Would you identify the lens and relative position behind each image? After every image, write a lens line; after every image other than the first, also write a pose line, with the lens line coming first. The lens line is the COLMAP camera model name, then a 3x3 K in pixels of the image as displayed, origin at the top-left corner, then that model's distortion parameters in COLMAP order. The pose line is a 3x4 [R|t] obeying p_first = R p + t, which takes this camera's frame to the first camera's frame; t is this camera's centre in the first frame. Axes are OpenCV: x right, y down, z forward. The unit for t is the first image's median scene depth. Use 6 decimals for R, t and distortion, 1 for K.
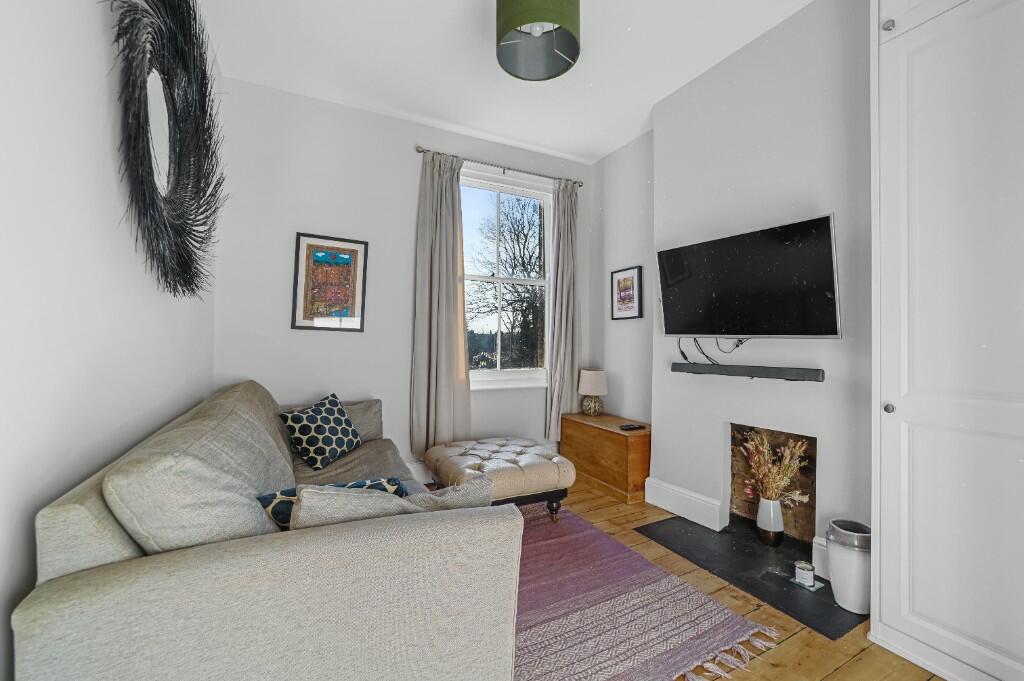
lens RADIAL K [[402.9, 0, 511.3], [0, 402.9, 336.6], [0, 0, 1]] dist [-0.002249, 0.001151]
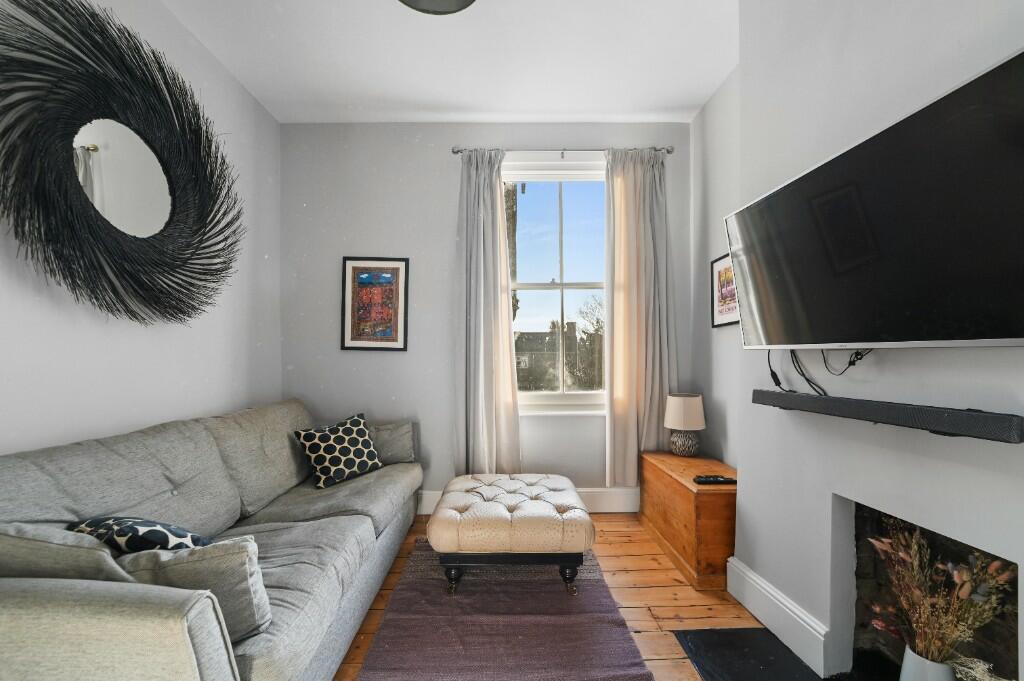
lens RADIAL K [[402.9, 0, 506.6], [0, 402.9, 364.9], [0, 0, 1]] dist [-0.002249, 0.001151]
pose [[0.901449, -0.005538, -0.432850, 0.298288], [0.016982, 0.999601, 0.022578, 0.004134], [0.432552, -0.027704, 0.901183, 0.237543]]
